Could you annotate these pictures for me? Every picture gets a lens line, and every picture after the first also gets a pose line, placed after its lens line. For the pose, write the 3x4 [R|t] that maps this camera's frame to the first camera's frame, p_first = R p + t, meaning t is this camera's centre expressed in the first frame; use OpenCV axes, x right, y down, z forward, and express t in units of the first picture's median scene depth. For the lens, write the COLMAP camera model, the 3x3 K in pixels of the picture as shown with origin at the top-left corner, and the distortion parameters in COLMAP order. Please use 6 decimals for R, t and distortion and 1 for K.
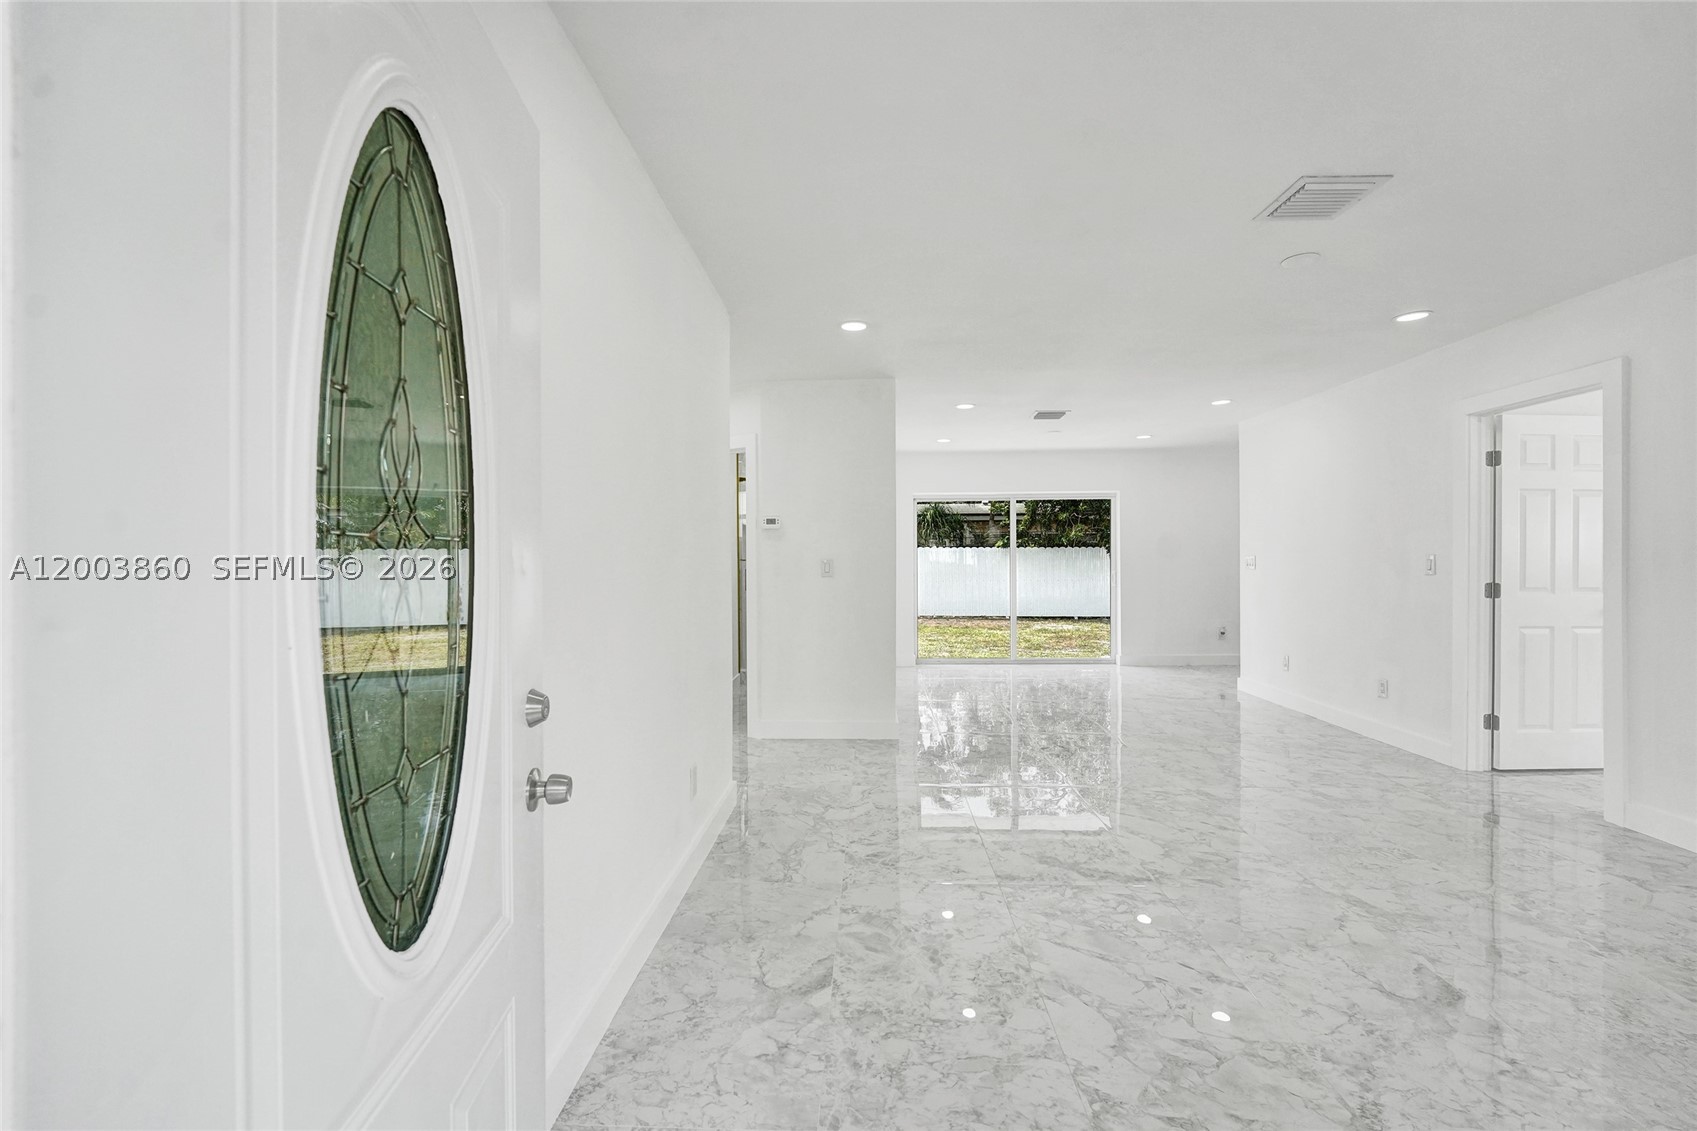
lens RADIAL K [[695.4, 0, 845.6], [0, 695.4, 560.5], [0, 0, 1]] dist [-0.002557, -0.000204]
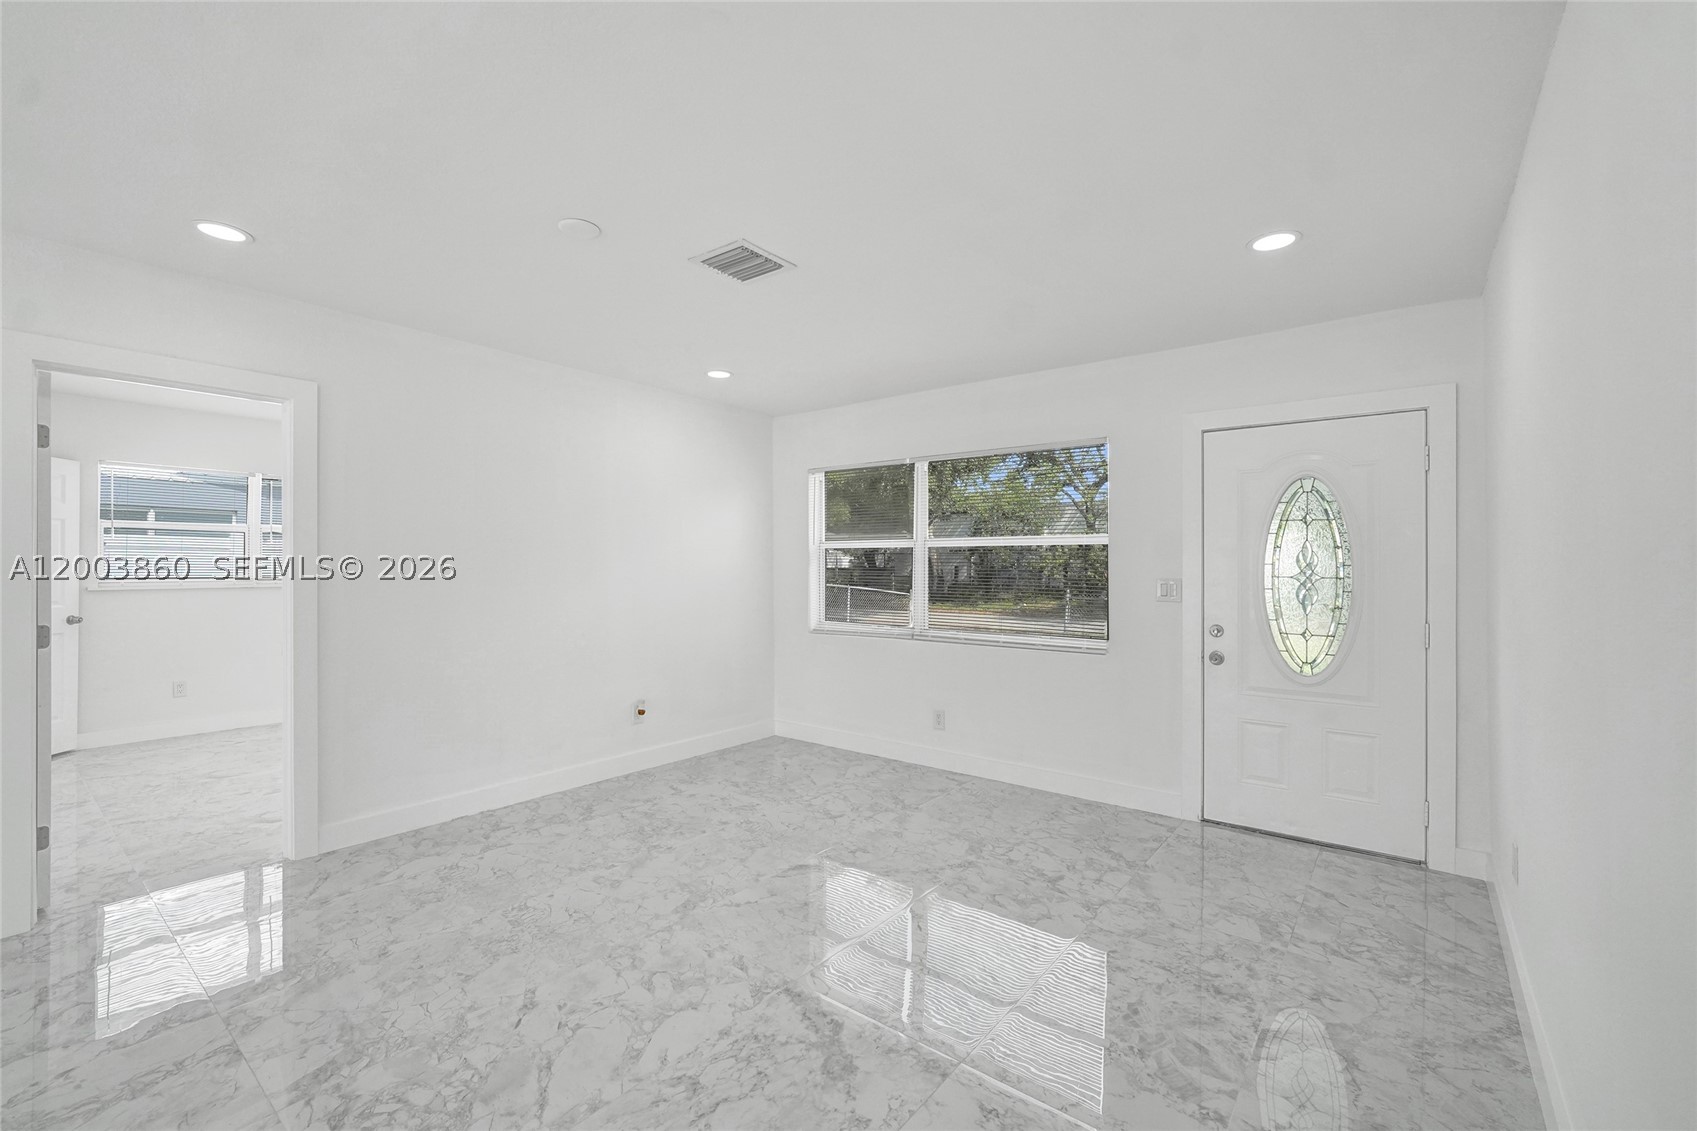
lens RADIAL K [[711.7, 0, 848.5], [0, 711.7, 565.5], [0, 0, 1]] dist [-0.000942, 0.000048]
pose [[-0.806505, 0.003247, 0.591218, -0.134483], [-0.000122, 0.999984, -0.005658, -0.033884], [-0.591227, -0.004635, -0.806492, 1.986772]]
